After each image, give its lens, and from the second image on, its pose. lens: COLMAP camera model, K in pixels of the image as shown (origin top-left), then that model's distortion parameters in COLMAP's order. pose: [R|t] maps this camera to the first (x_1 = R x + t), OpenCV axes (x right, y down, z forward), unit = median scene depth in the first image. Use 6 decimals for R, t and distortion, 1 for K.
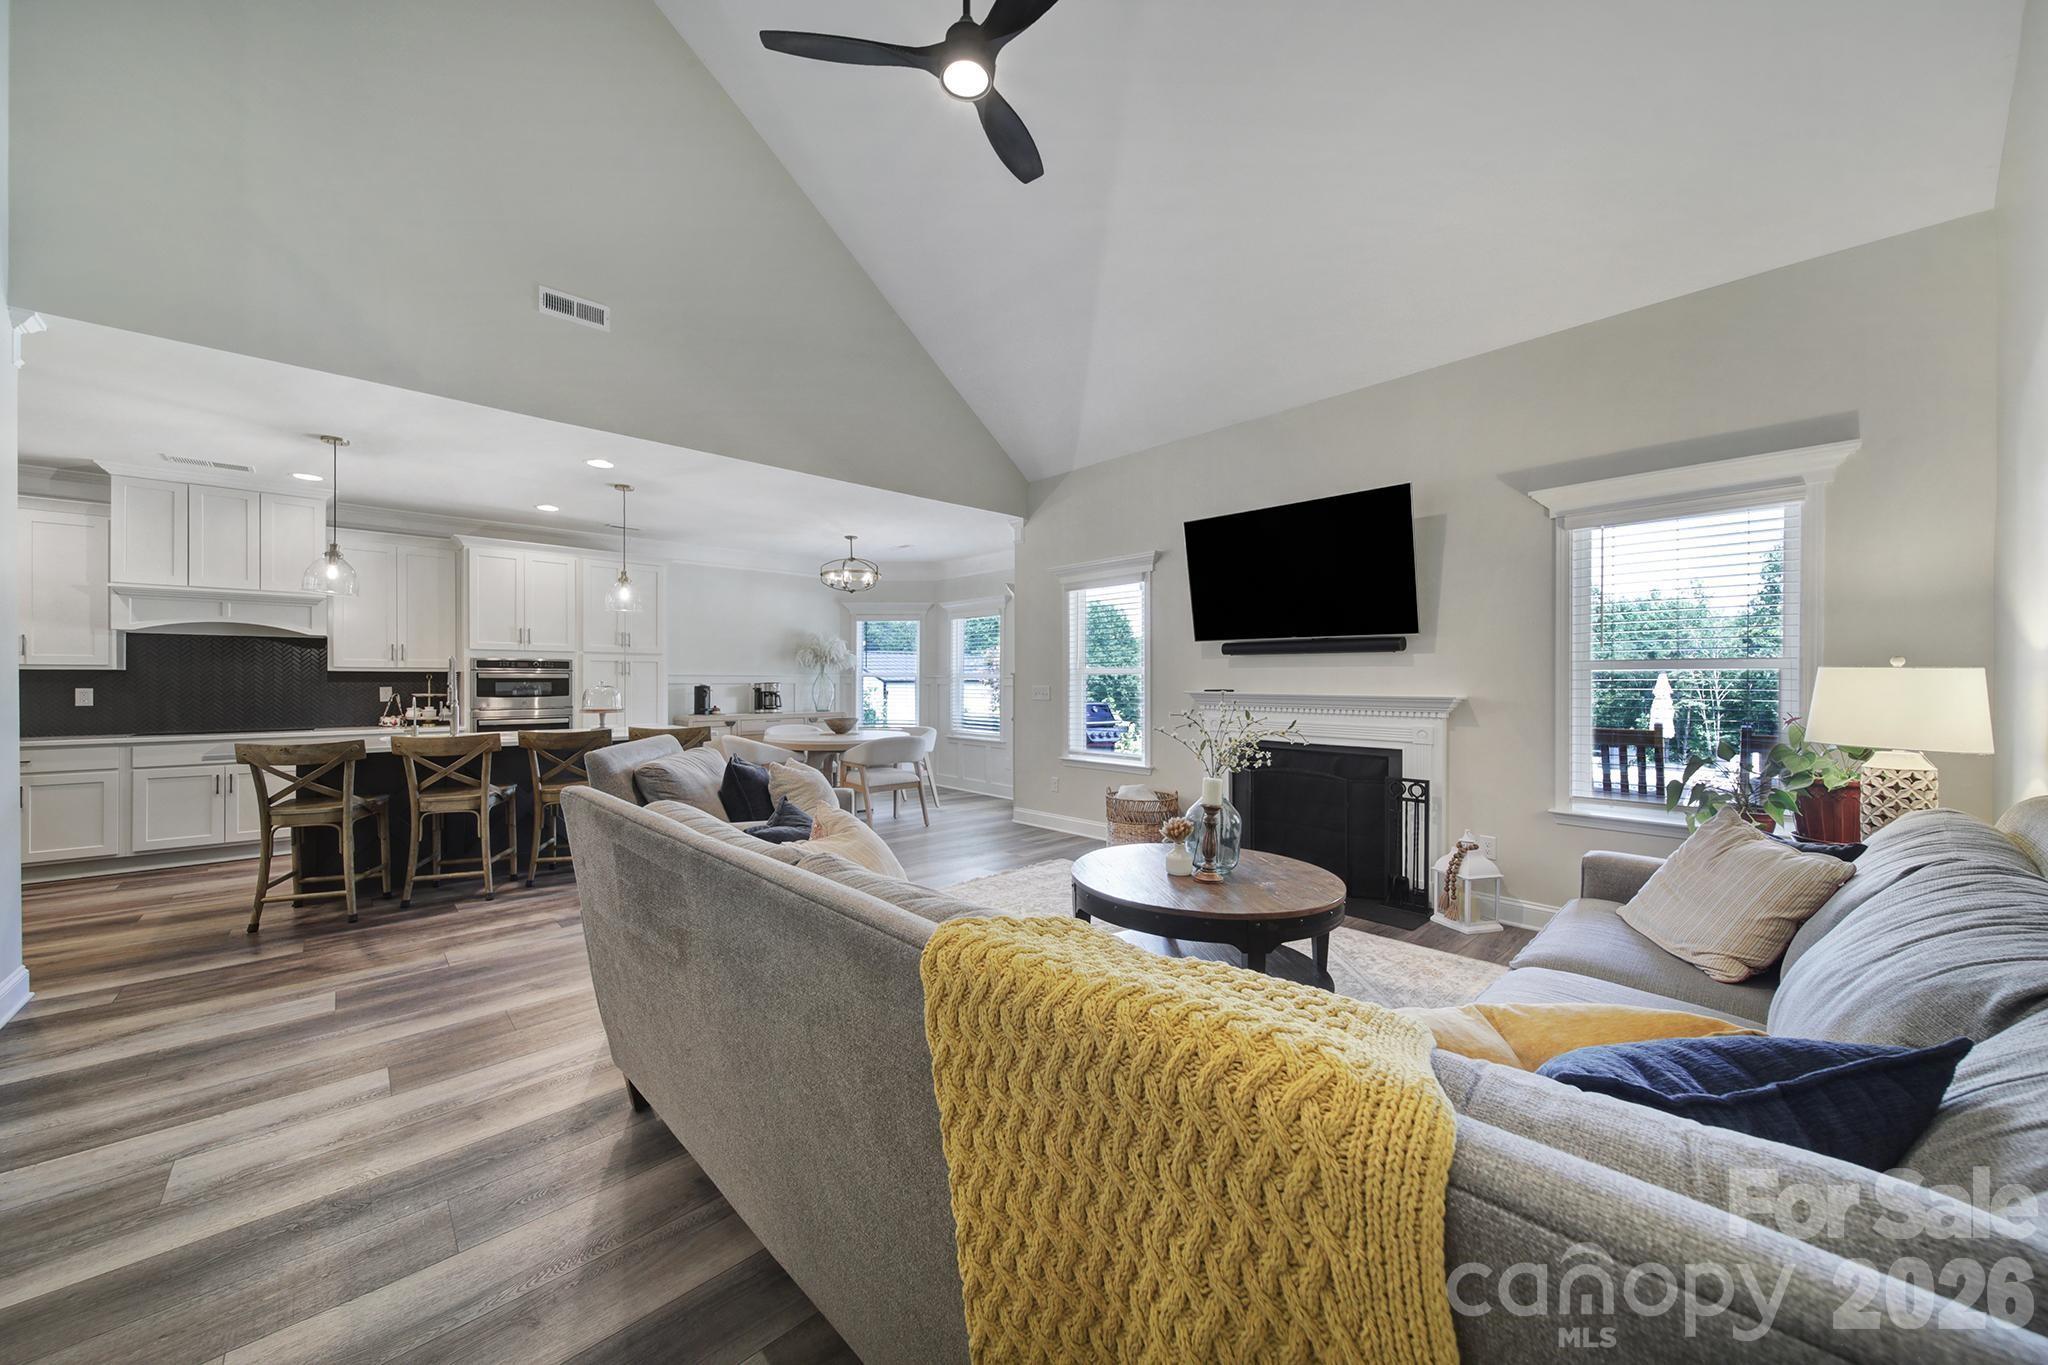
lens RADIAL K [[725.3, 0, 1003.1], [0, 725.3, 677.3], [0, 0, 1]] dist [-0.001697, -0.000867]
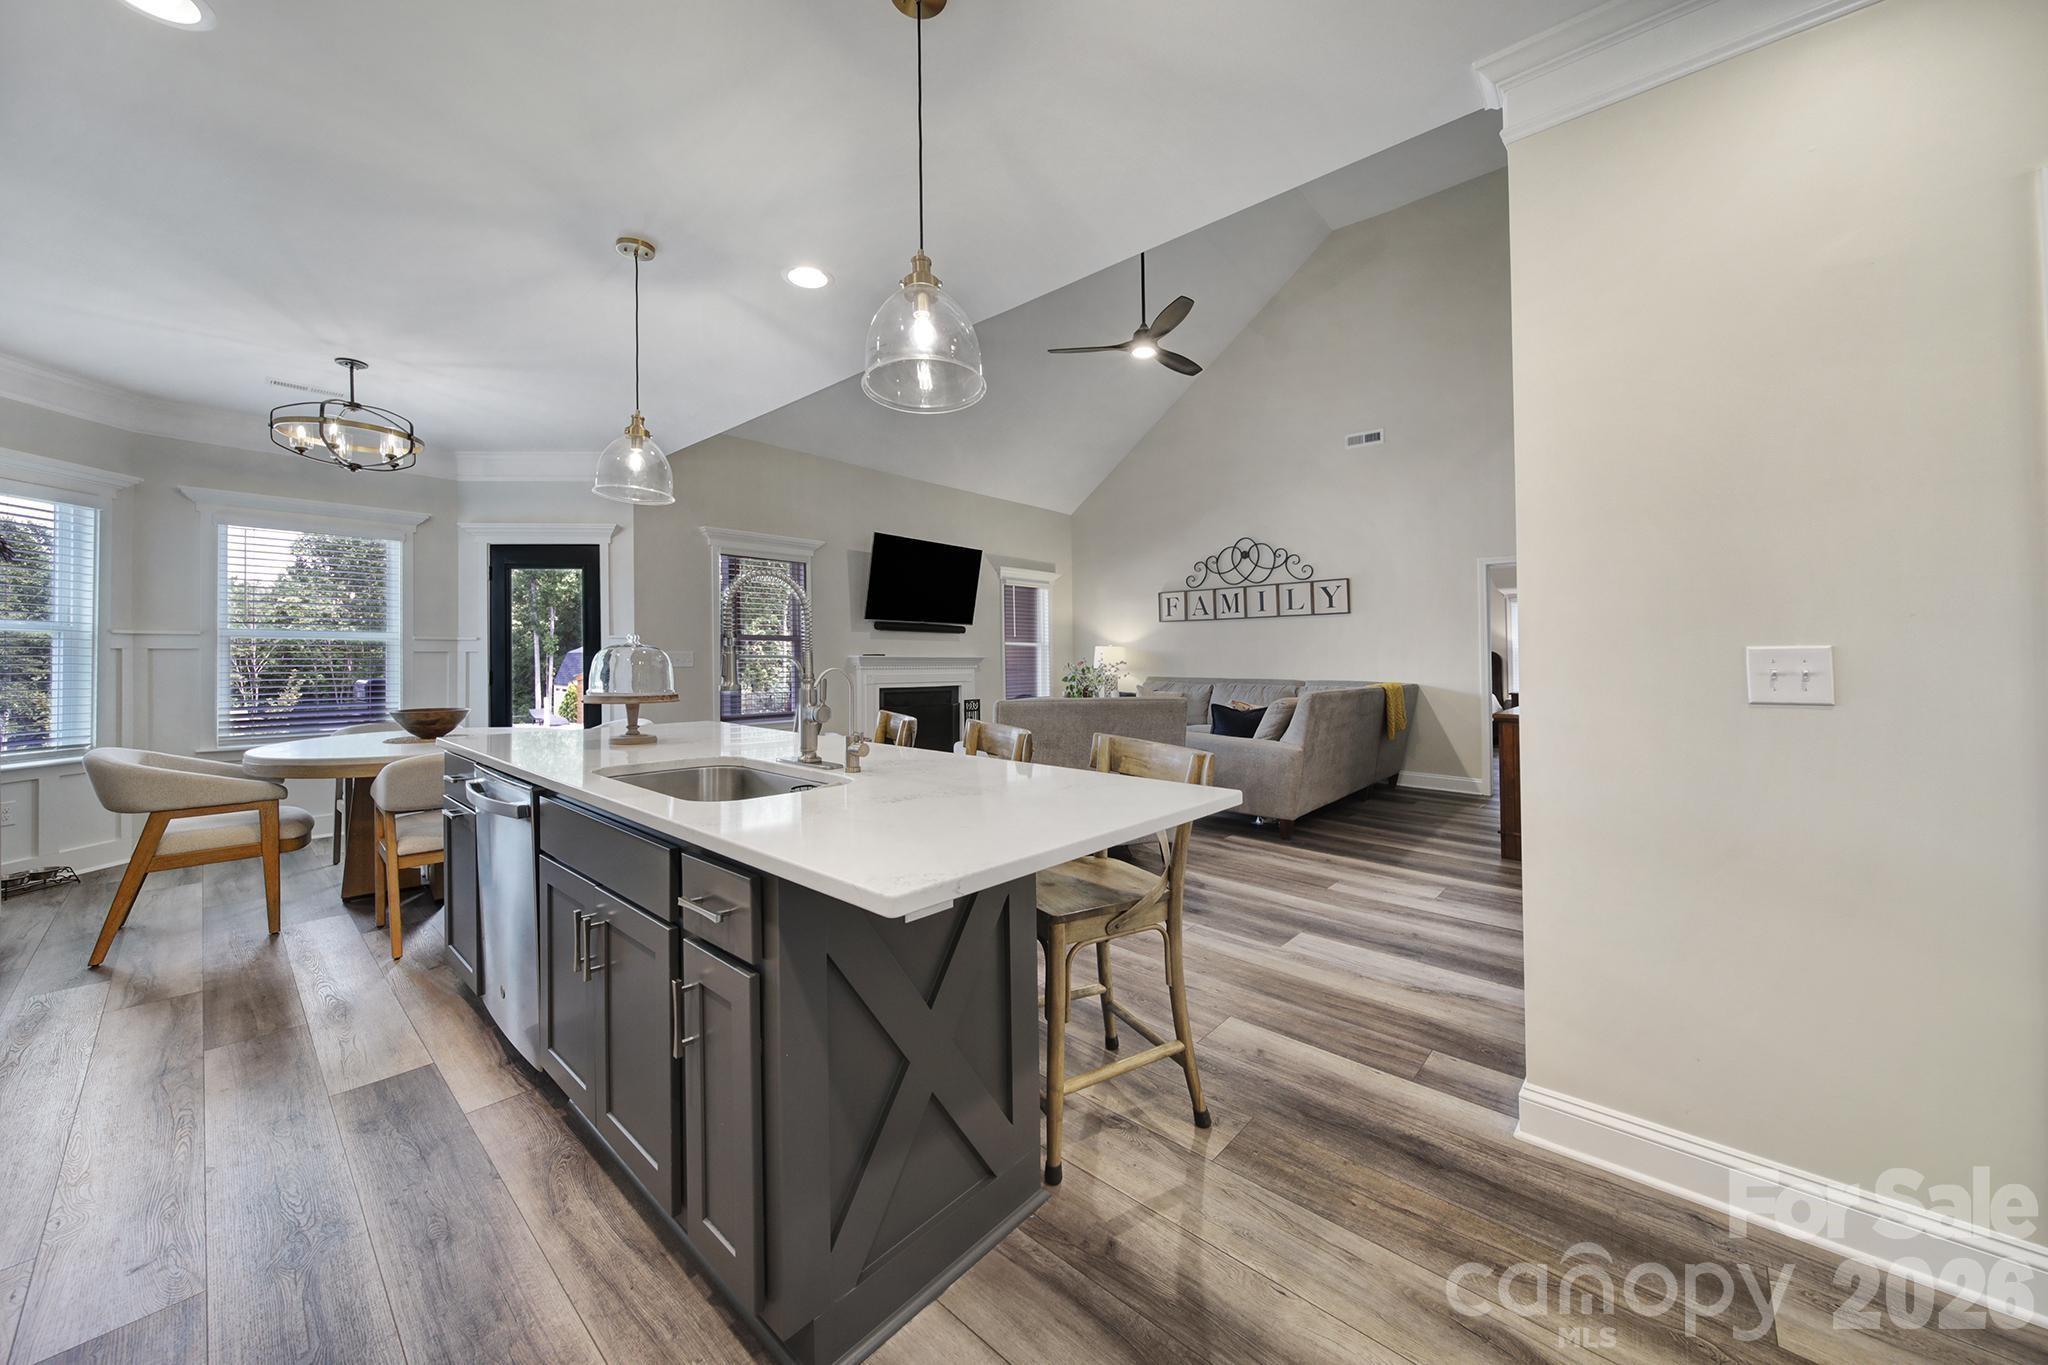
lens RADIAL K [[725.3, 0, 1004.0], [0, 725.3, 620.0], [0, 0, 1]] dist [-0.001697, -0.000867]
pose [[-0.076879, 0.047522, 0.995907, -0.978251], [-0.007873, 0.998803, -0.048268, 0.014144], [-0.997009, -0.011552, -0.076413, 0.746540]]
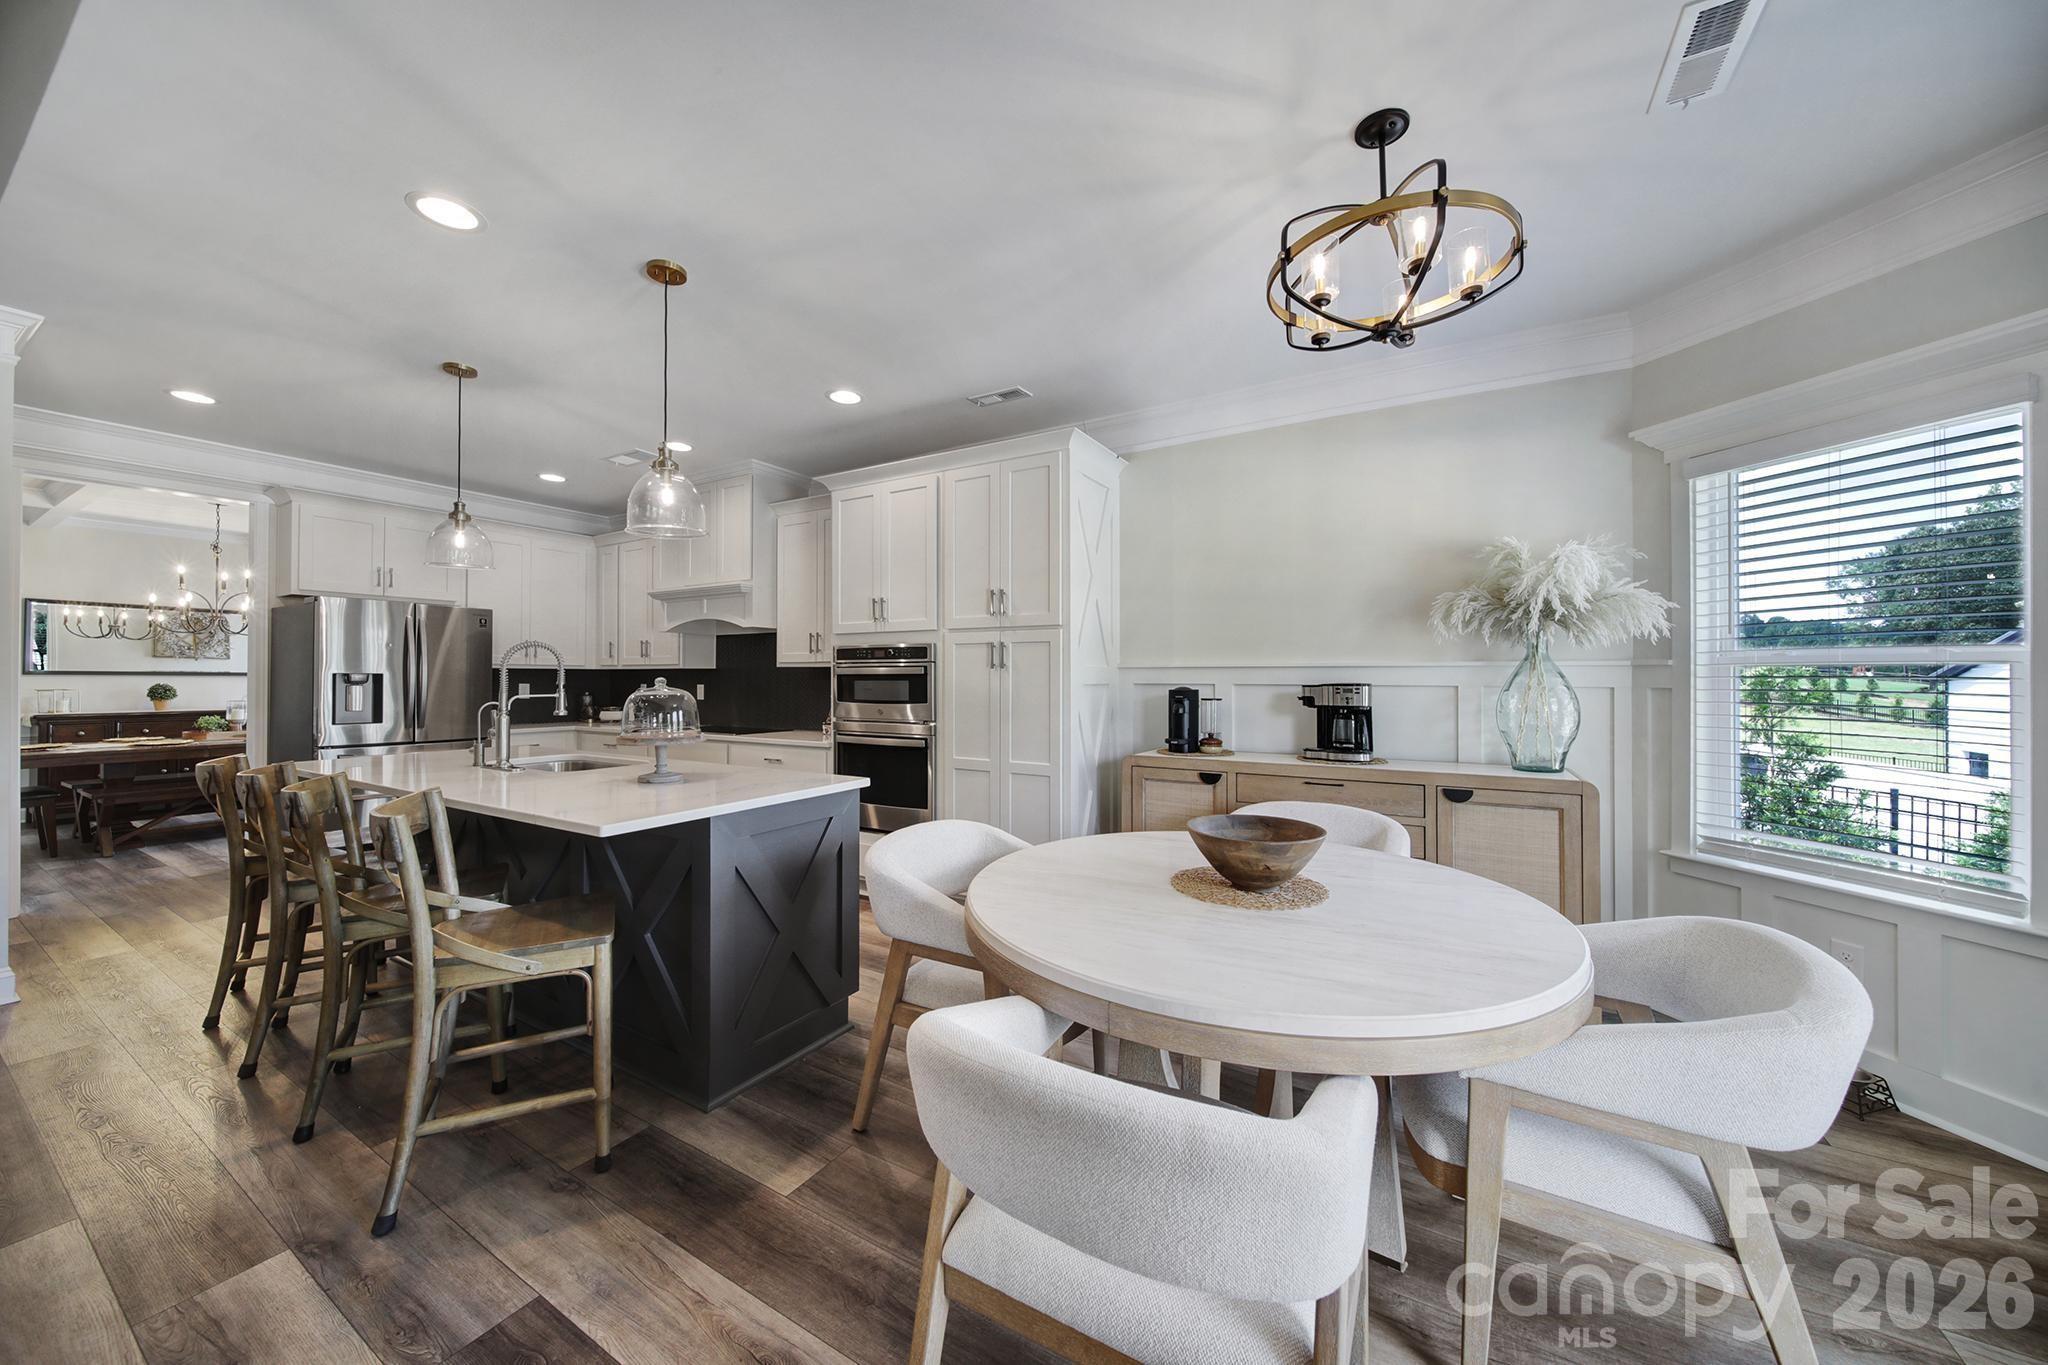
lens RADIAL K [[725.3, 0, 1043.2], [0, 725.3, 671.1], [0, 0, 1]] dist [-0.001697, -0.000867]
pose [[0.299228, -0.009871, -0.954131, 0.006937], [0.003945, 0.999951, -0.009108, 0.005286], [0.954174, -0.001039, 0.299252, 1.049669]]
